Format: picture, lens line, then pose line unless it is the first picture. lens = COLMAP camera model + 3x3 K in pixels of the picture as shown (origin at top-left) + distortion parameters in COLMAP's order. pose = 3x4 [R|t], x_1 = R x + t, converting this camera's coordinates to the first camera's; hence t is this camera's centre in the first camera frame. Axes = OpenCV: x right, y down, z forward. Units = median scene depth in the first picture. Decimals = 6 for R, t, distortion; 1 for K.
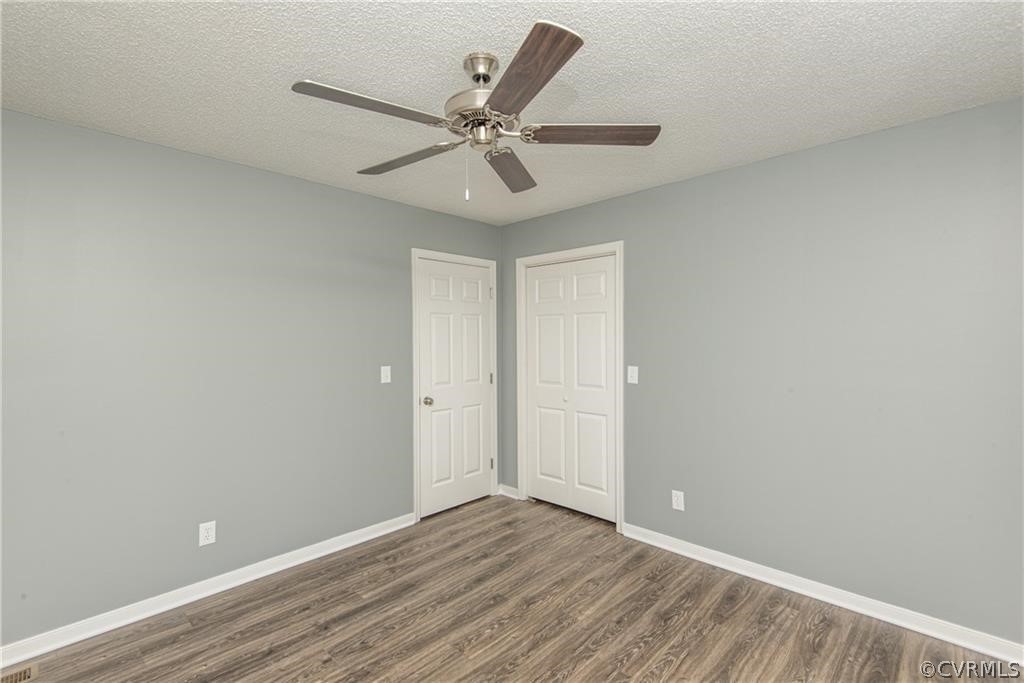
lens RADIAL K [[466.9, 0, 505.3], [0, 466.9, 344.3], [0, 0, 1]] dist [0.048558, -0.030423]
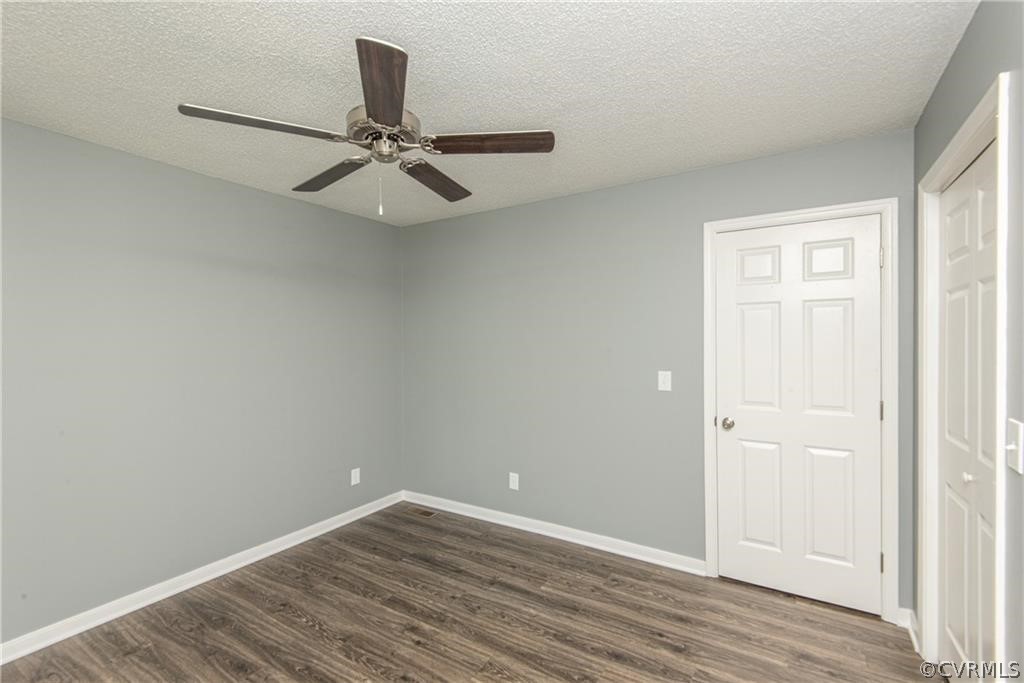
lens RADIAL K [[466.9, 0, 505.3], [0, 466.9, 344.3], [0, 0, 1]] dist [0.048558, -0.030423]
pose [[0.203349, 0.012251, -0.979030, 0.567523], [-0.010151, 0.999894, 0.010404, -0.008933], [0.979054, 0.007823, 0.203452, 0.576857]]
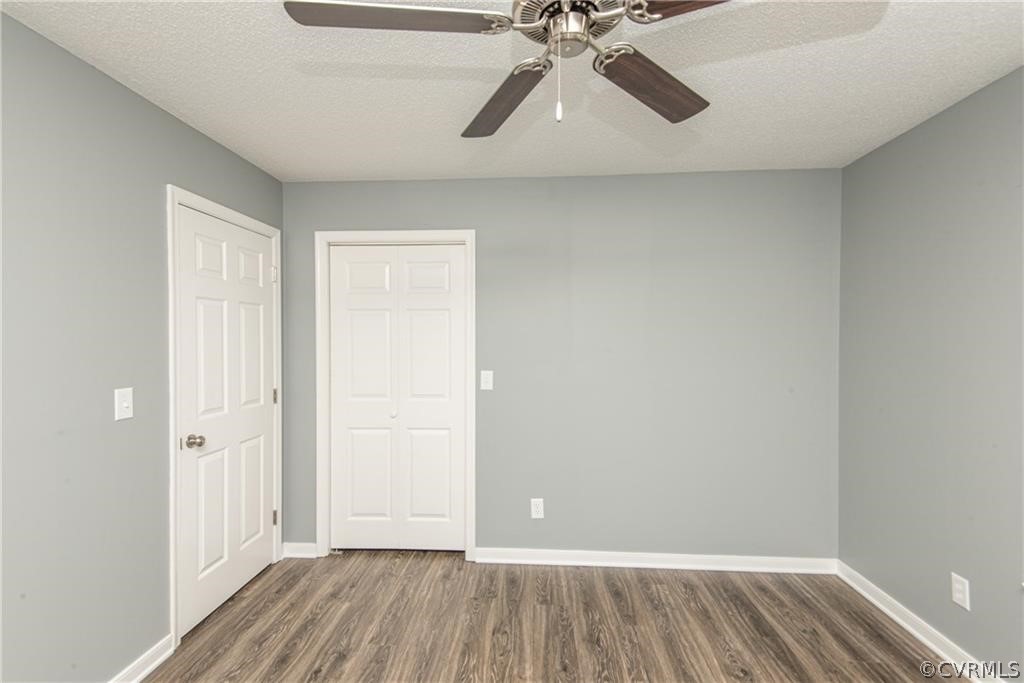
lens RADIAL K [[466.9, 0, 505.3], [0, 466.9, 344.3], [0, 0, 1]] dist [0.048558, -0.030423]
pose [[0.757160, -0.000483, 0.653229, -0.301017], [0.004321, 0.999982, -0.004269, -0.000408], [-0.653215, 0.006055, 0.757148, 0.307032]]
